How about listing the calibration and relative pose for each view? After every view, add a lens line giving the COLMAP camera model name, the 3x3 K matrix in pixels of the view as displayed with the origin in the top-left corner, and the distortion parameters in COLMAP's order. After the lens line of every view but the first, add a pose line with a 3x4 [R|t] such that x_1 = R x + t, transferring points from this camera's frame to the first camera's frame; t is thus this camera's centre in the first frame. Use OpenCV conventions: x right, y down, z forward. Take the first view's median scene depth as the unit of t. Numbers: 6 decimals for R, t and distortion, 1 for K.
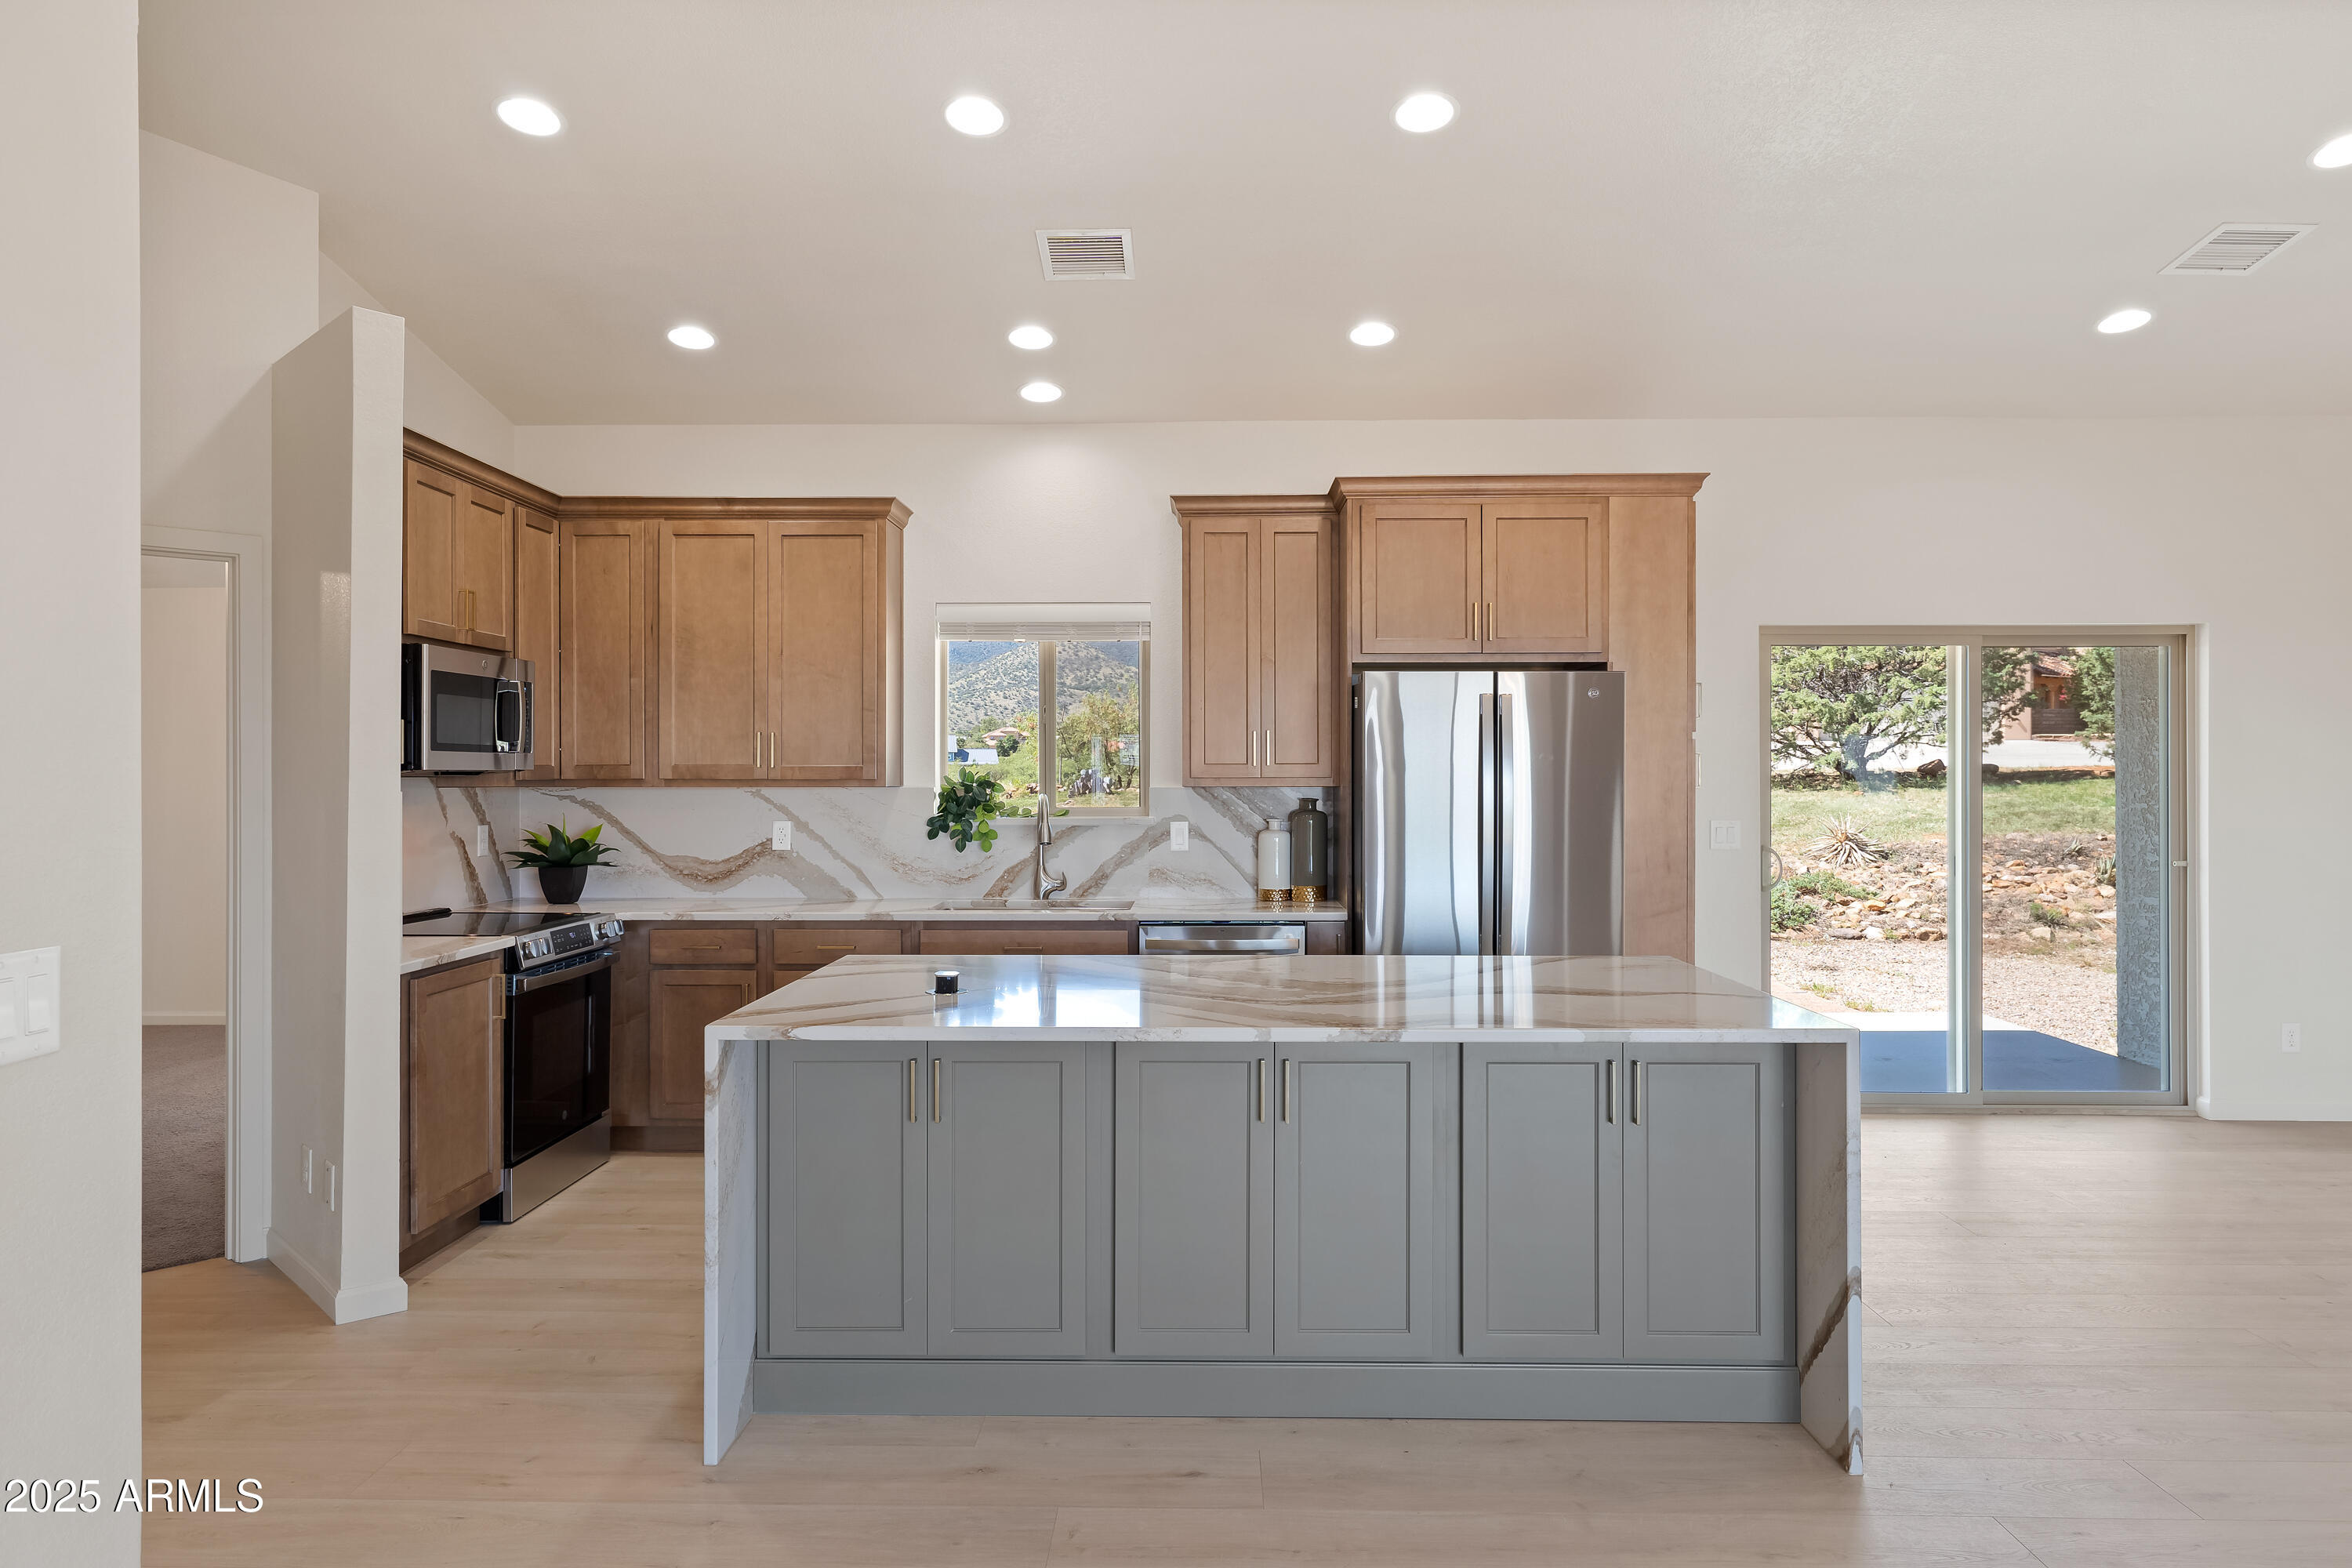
lens RADIAL K [[1461.1, 0, 1179.9], [0, 1461.1, 771.7], [0, 0, 1]] dist [0.009470, -0.001559]
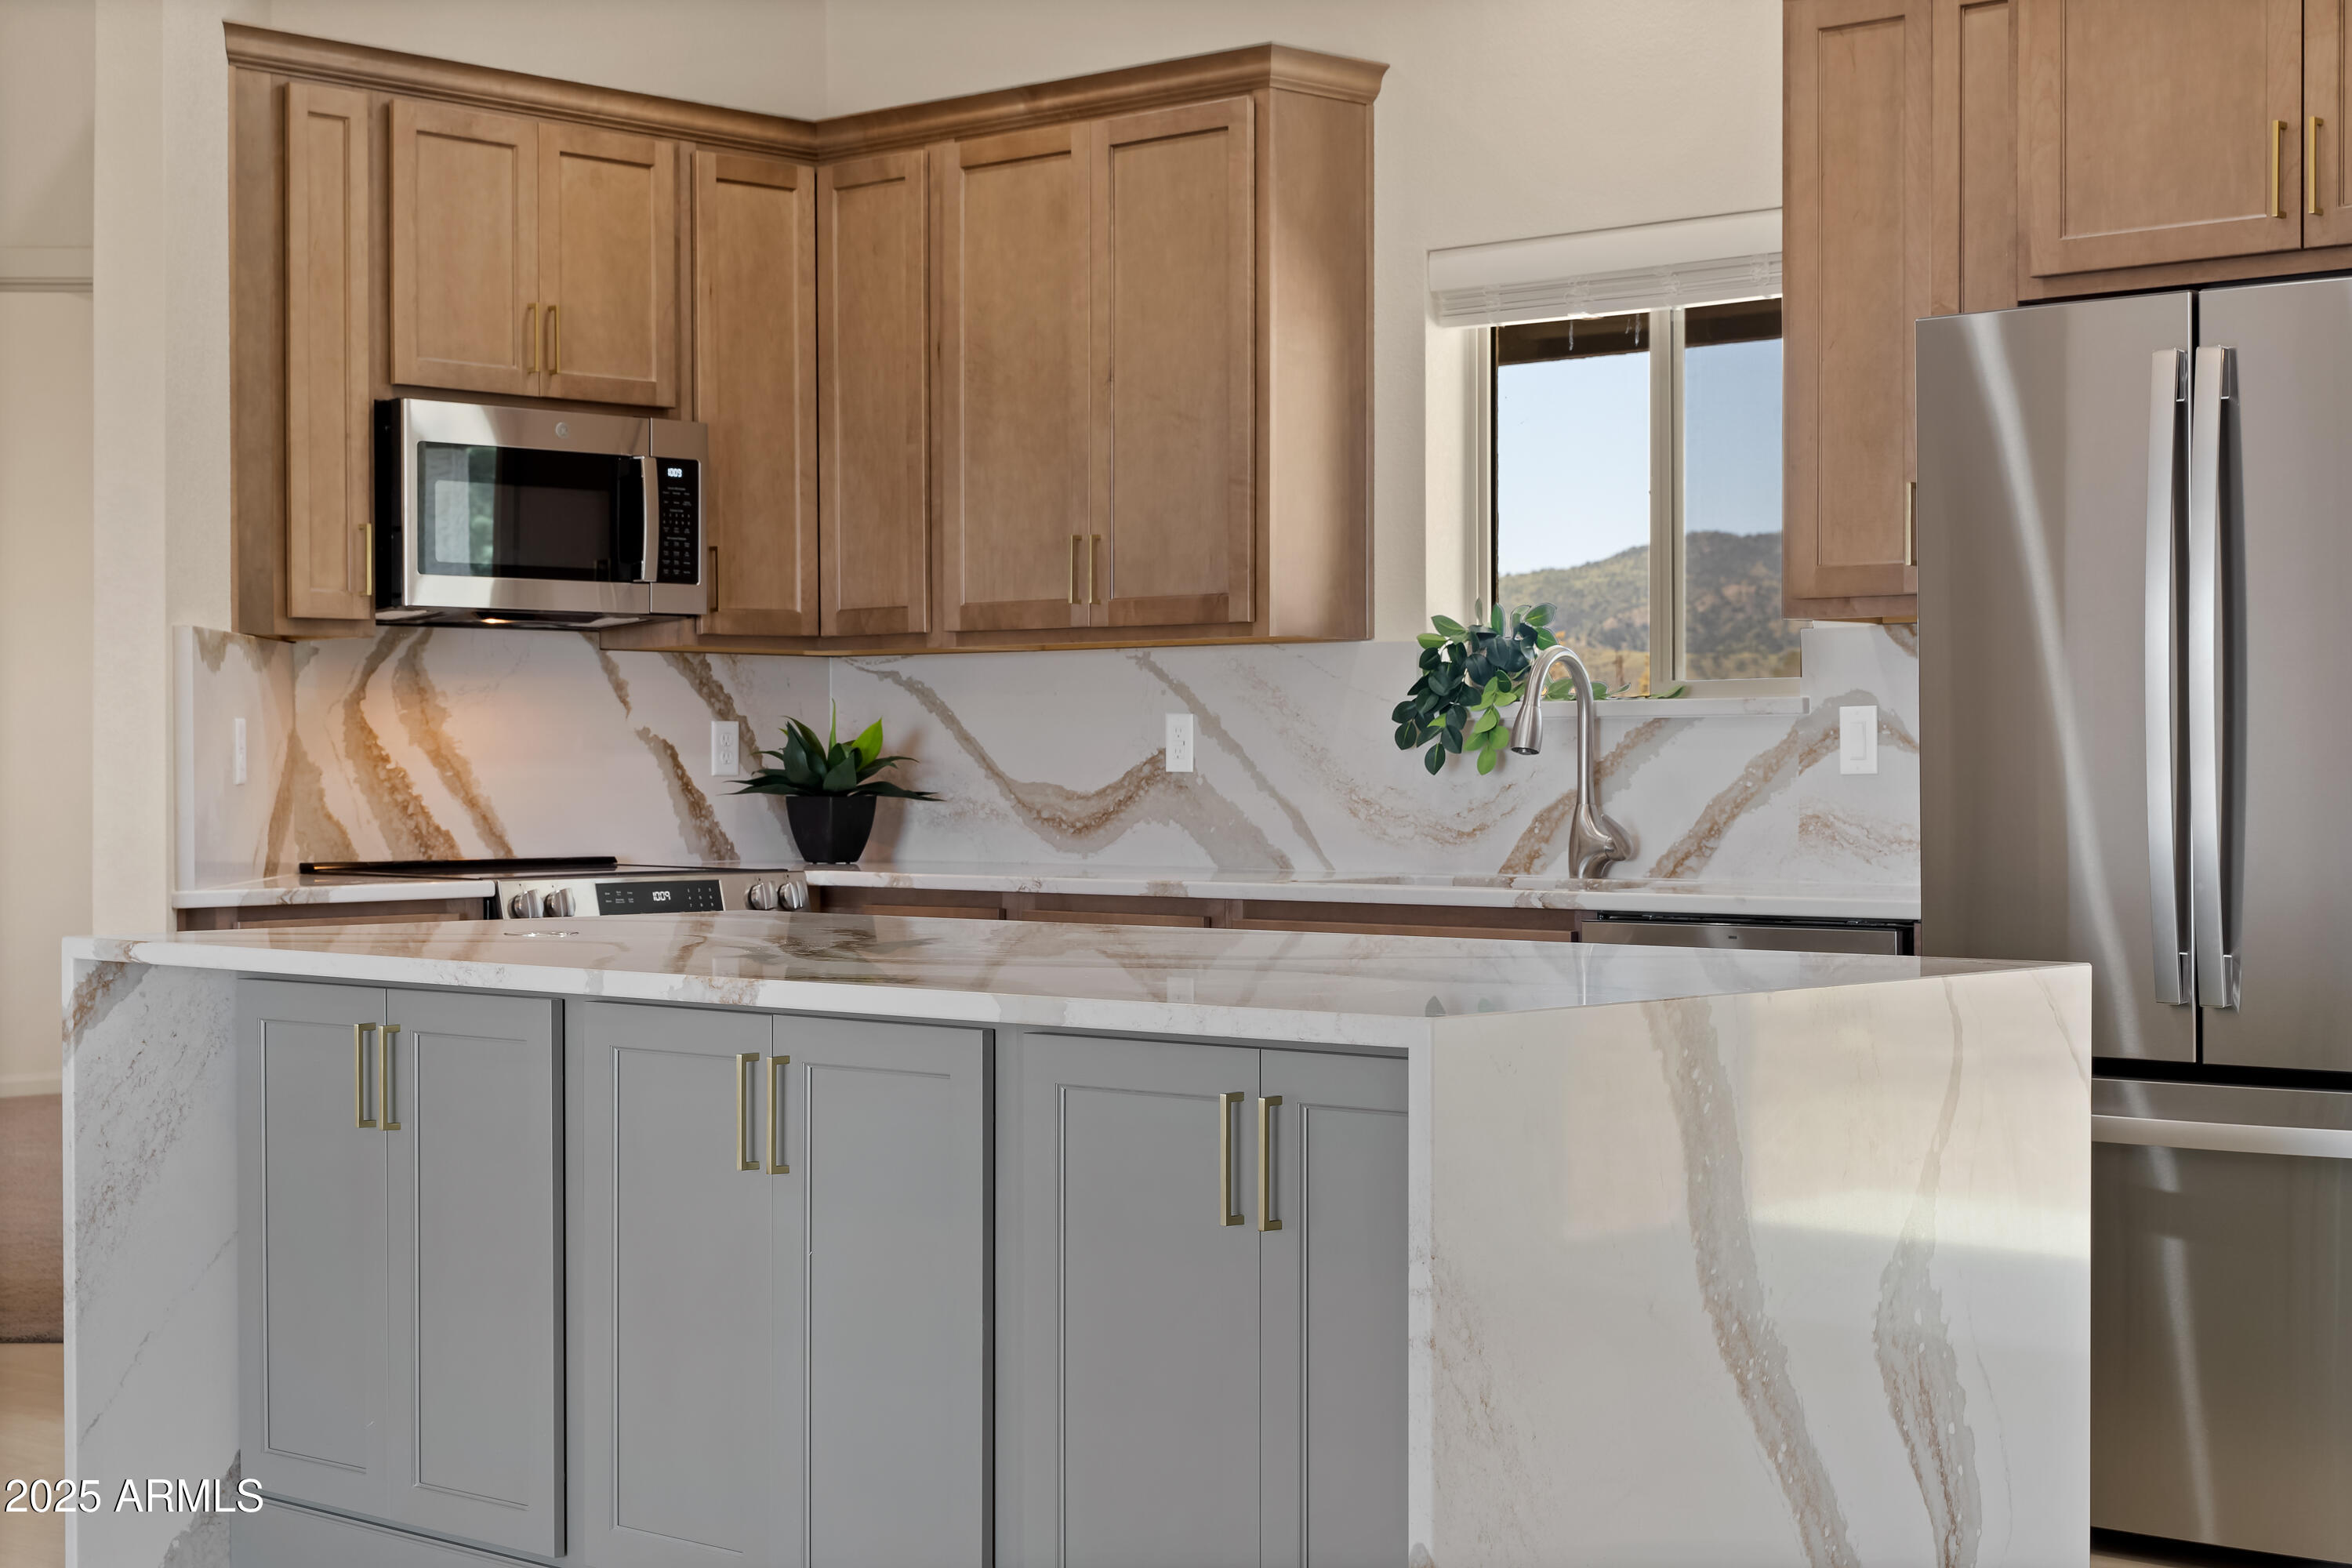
lens RADIAL K [[3660.3, 0, 1175.9], [0, 3660.3, 843.5], [0, 0, 1]] dist [-0.016717, 0.000000]
pose [[0.744523, 0.013857, -0.667453, 0.595336], [0.003757, 0.999682, 0.024946, 0.048936], [0.667586, -0.021081, 0.744234, 0.062968]]
